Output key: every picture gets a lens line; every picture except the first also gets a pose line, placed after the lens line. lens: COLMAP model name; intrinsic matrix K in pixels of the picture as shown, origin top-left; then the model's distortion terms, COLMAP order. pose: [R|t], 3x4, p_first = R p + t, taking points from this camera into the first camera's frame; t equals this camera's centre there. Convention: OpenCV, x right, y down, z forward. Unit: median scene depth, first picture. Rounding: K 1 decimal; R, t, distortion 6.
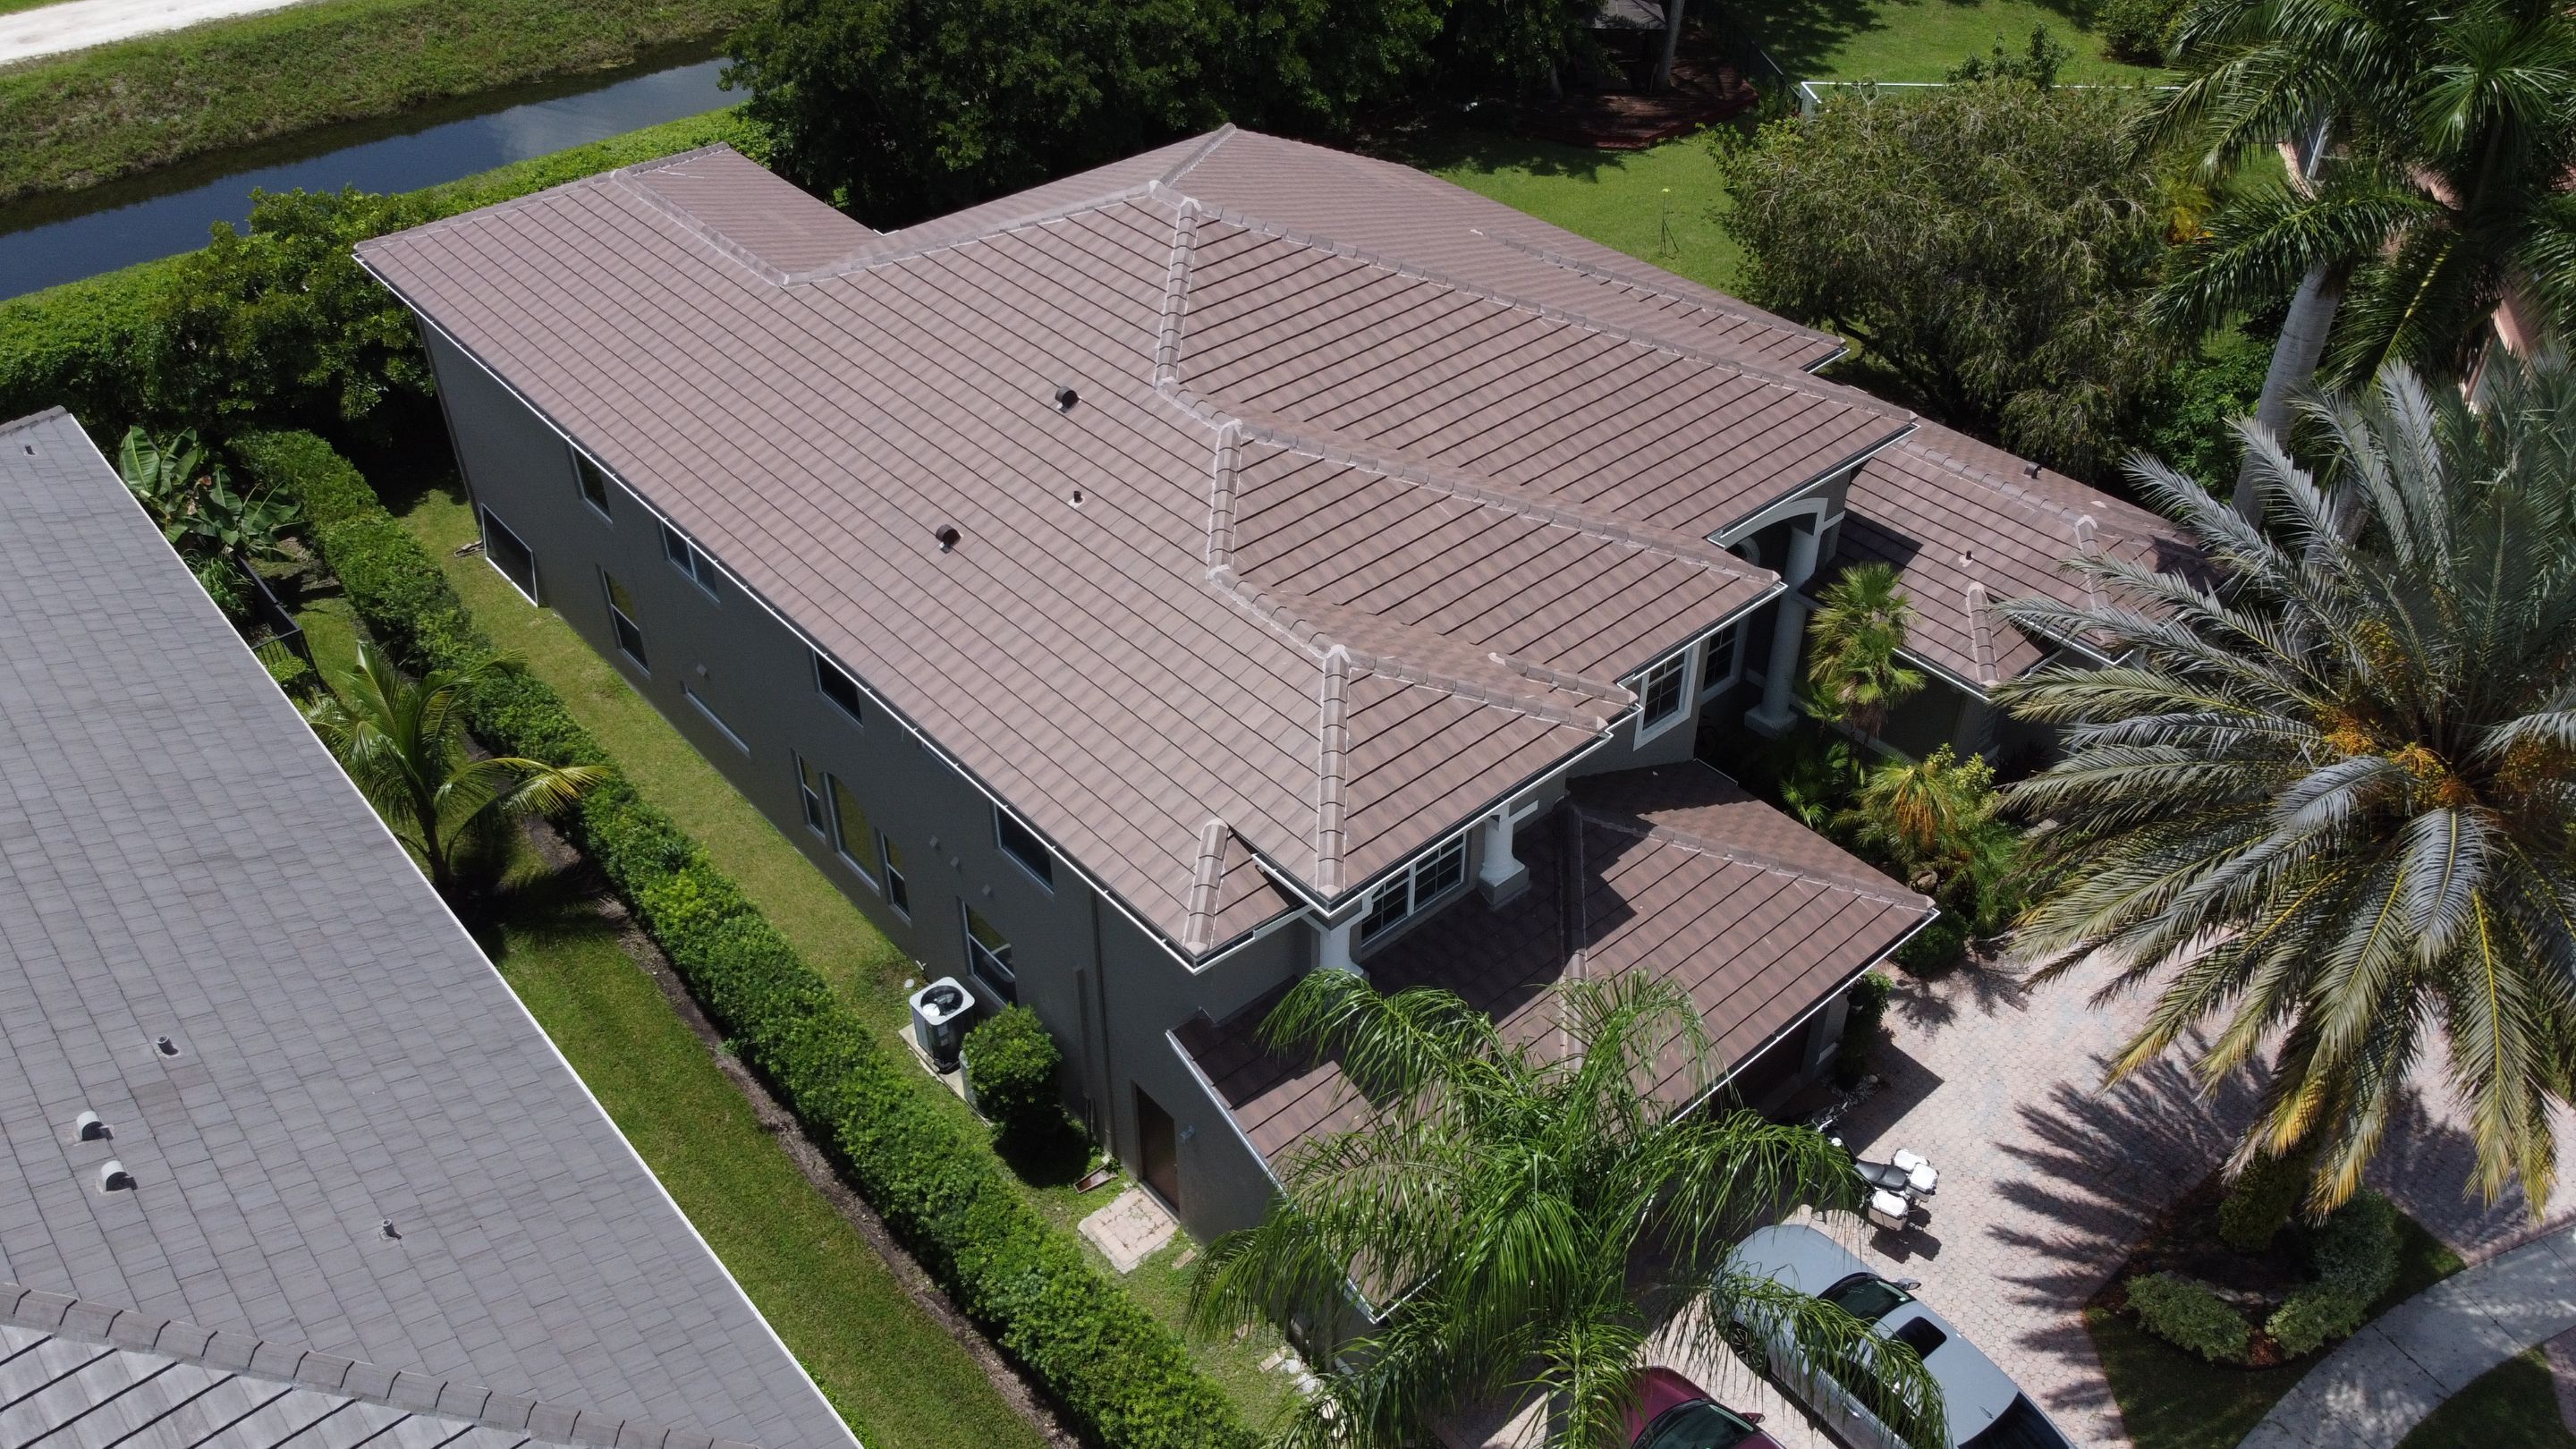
lens RADIAL K [[1931.3, 0, 1288.0], [0, 1931.3, 724.5], [0, 0, 1]] dist [0.001375, 0.001194]
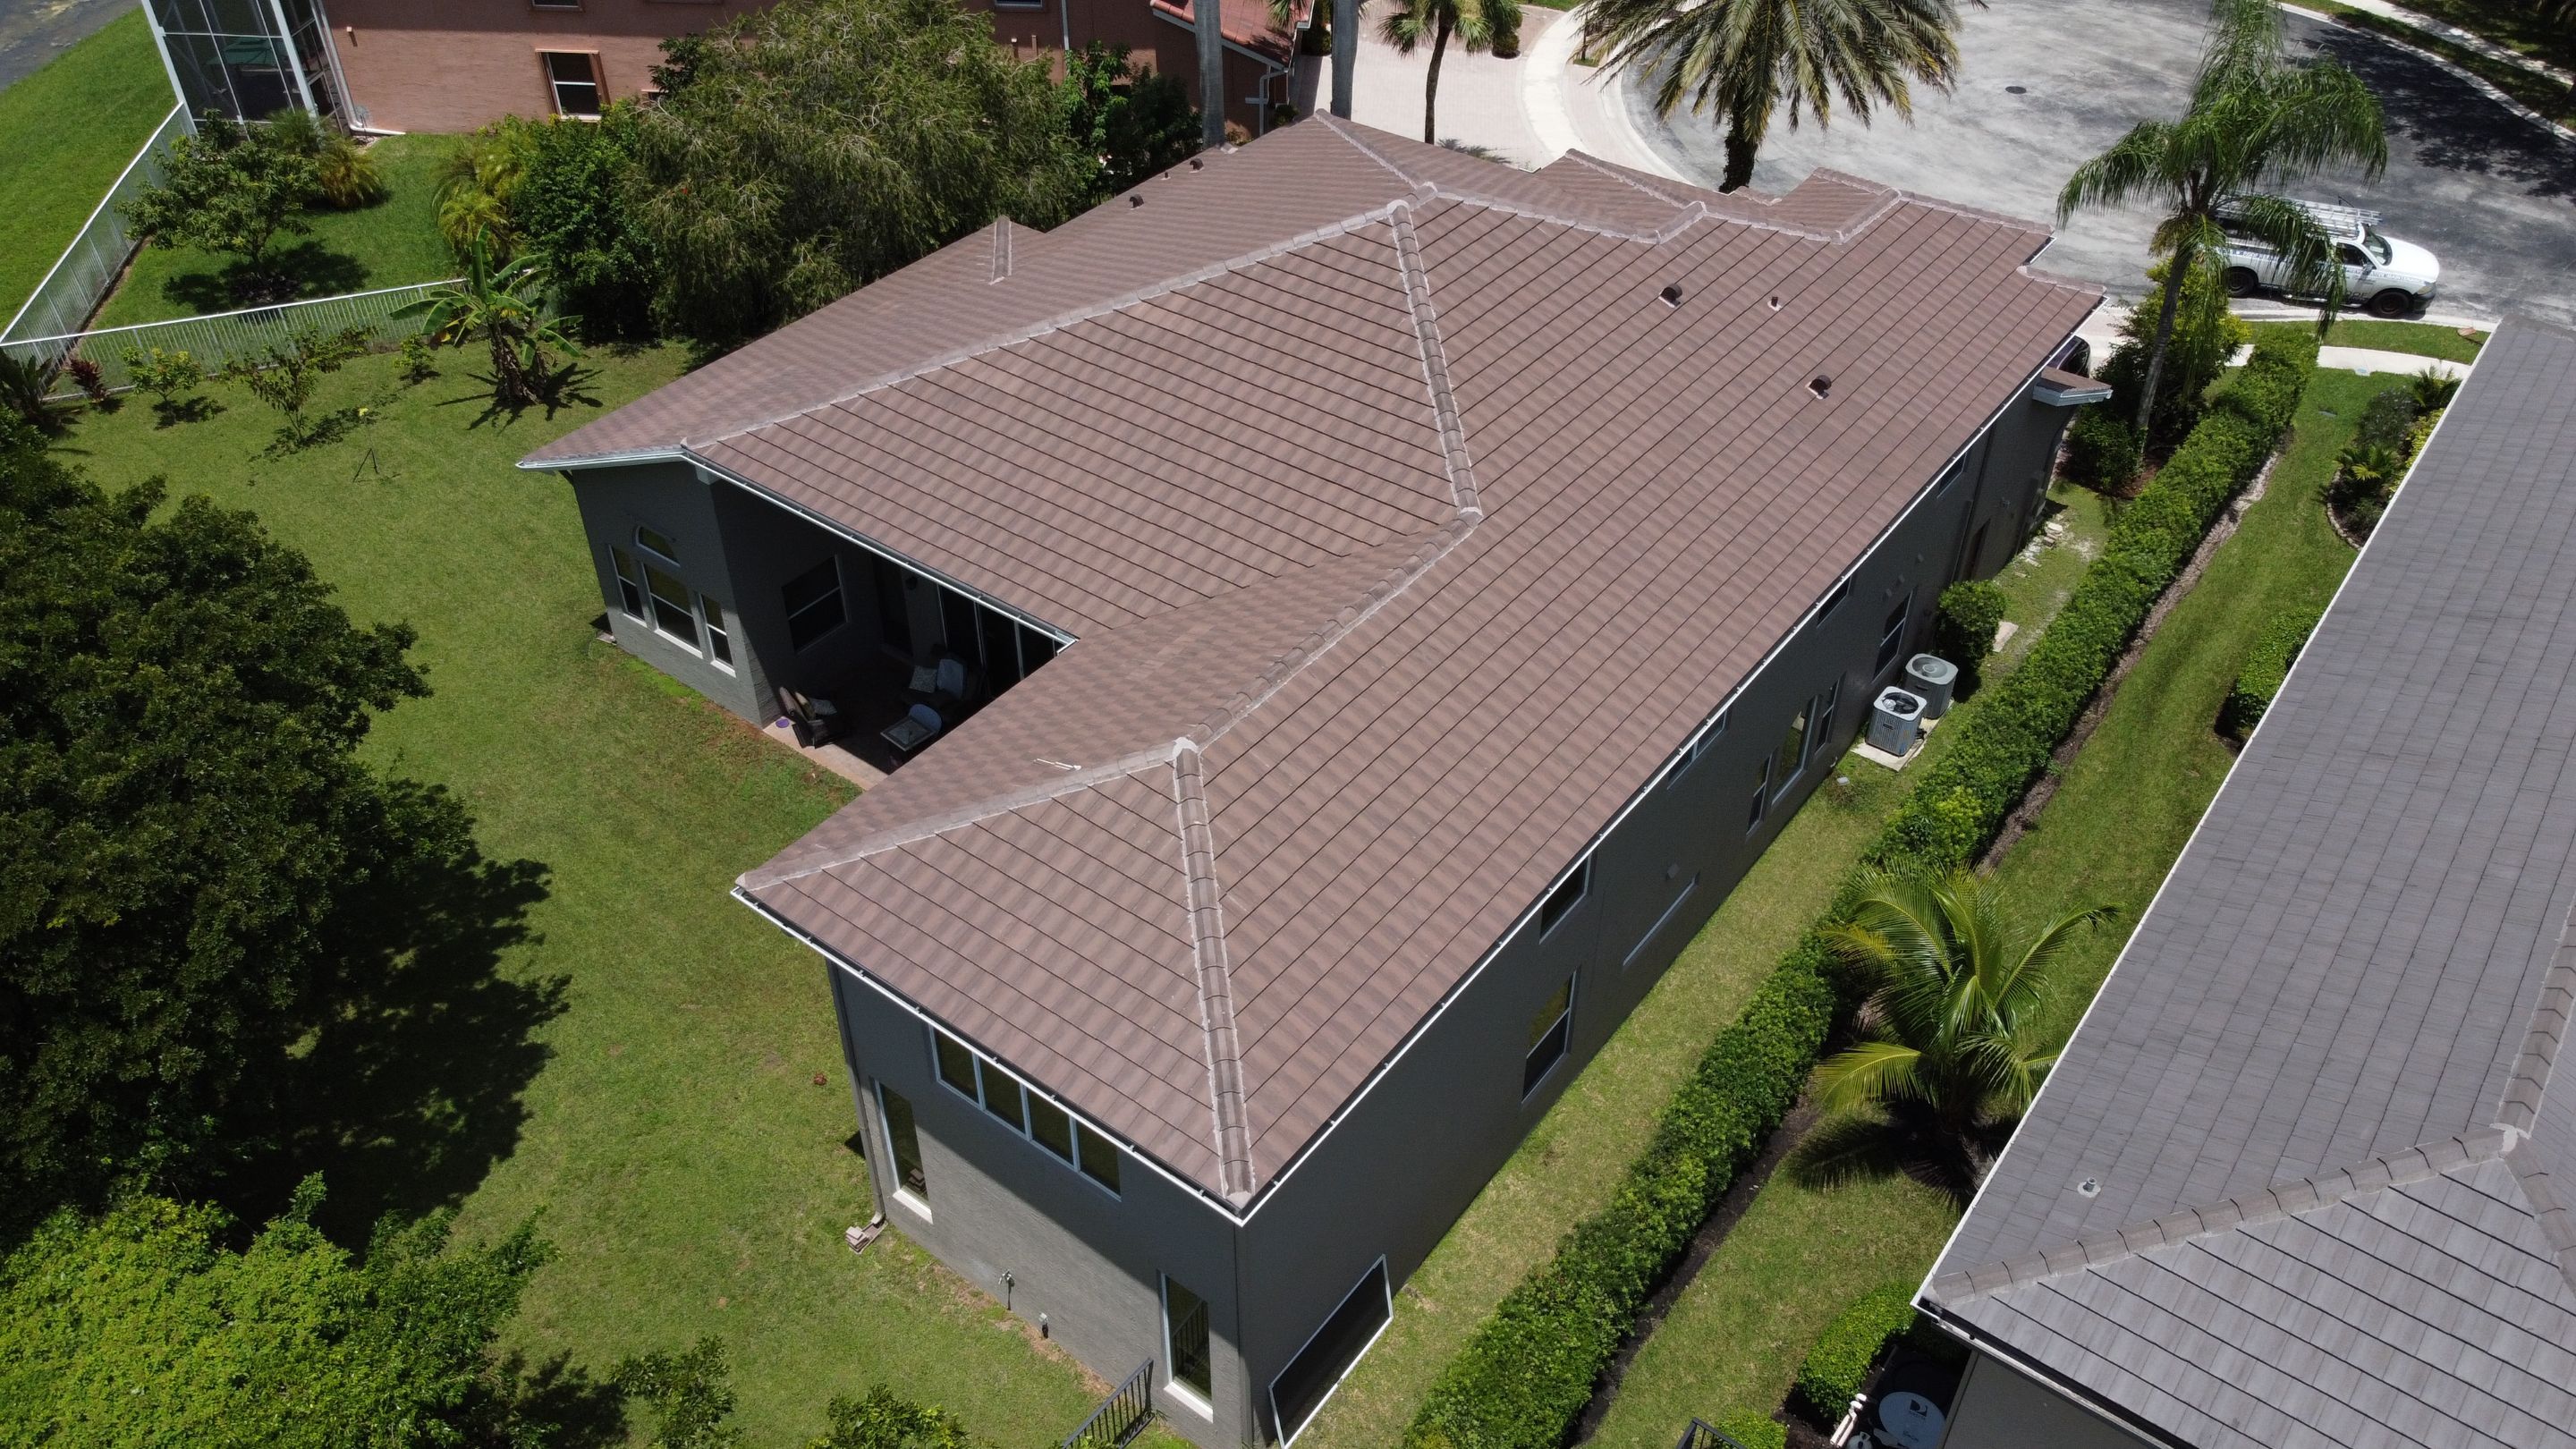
lens RADIAL K [[1958.2, 0, 1288.0], [0, 1958.2, 724.5], [0, 0, 1]] dist [0.029603, -0.044577]
pose [[-0.198926, -0.614513, 0.763415, -0.782251], [0.600485, 0.539195, 0.590497, -0.602460], [-0.774498, 0.575884, 0.261746, 0.728461]]
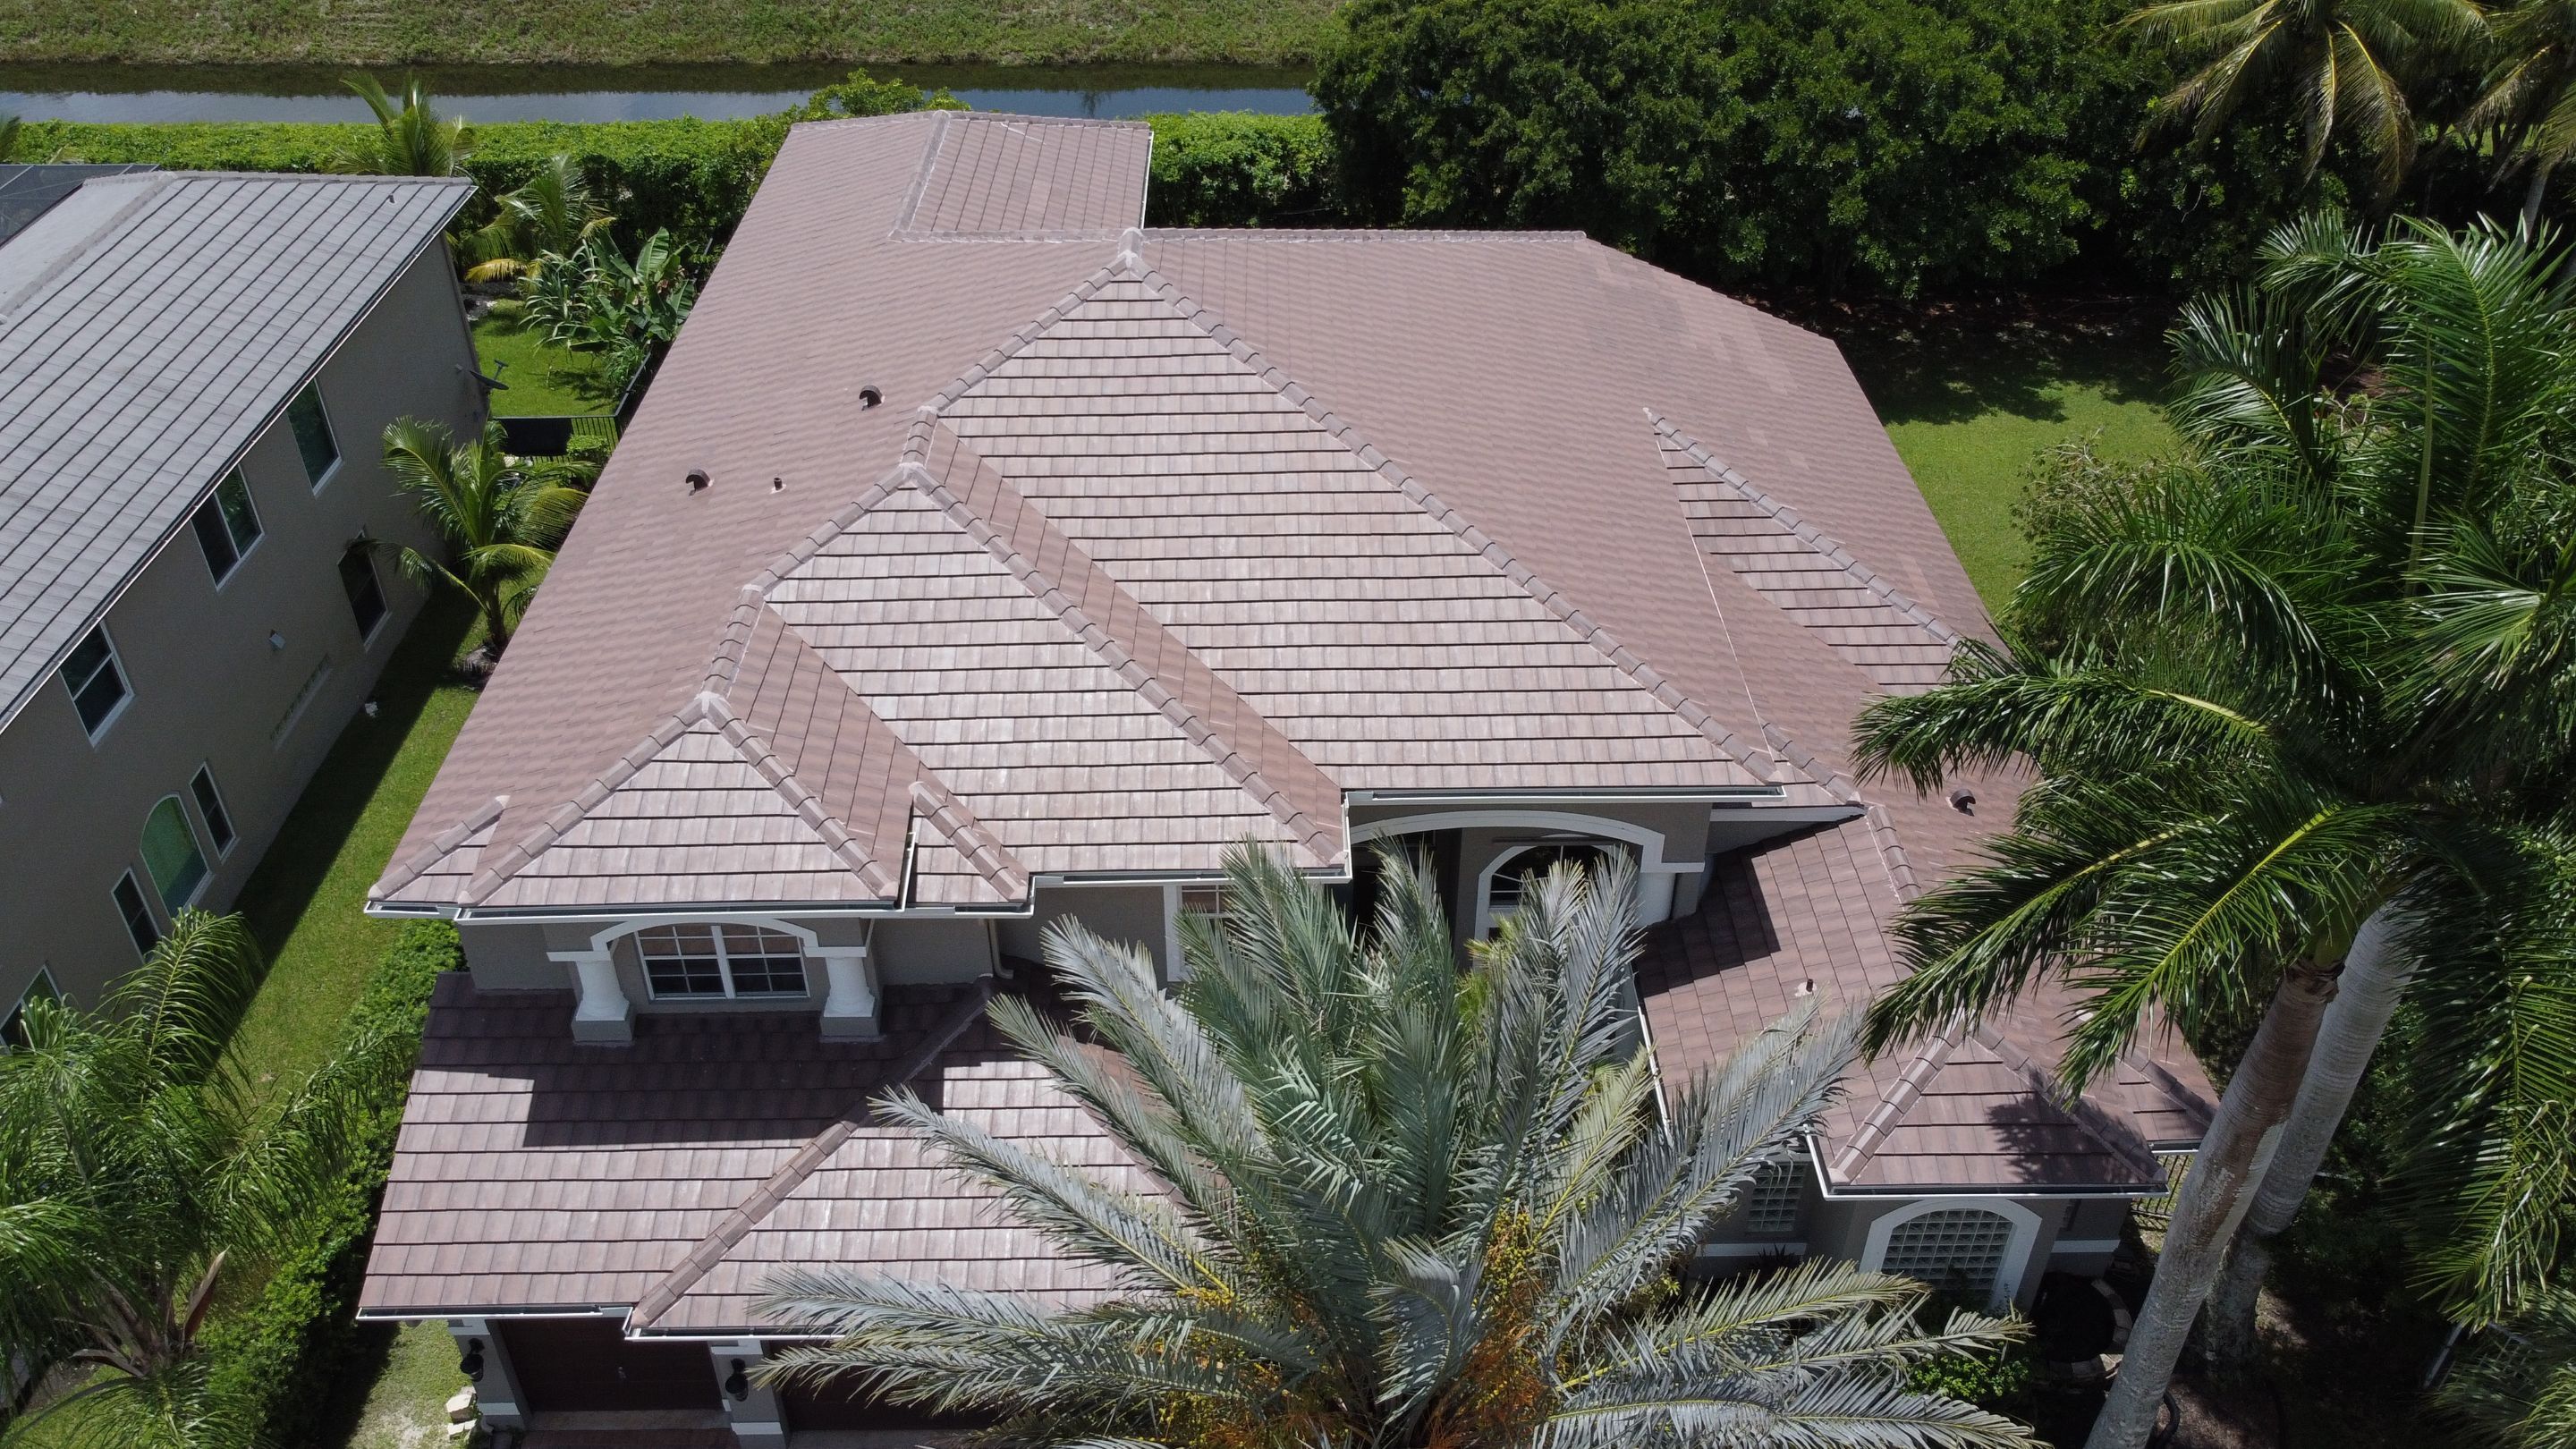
lens RADIAL K [[1931.3, 0, 1288.0], [0, 1931.3, 724.5], [0, 0, 1]] dist [0.001375, 0.001194]
pose [[0.764518, 0.388123, -0.514657, 0.450706], [-0.401293, 0.911398, 0.091203, -0.138288], [0.504455, 0.136802, 0.852531, 0.208698]]
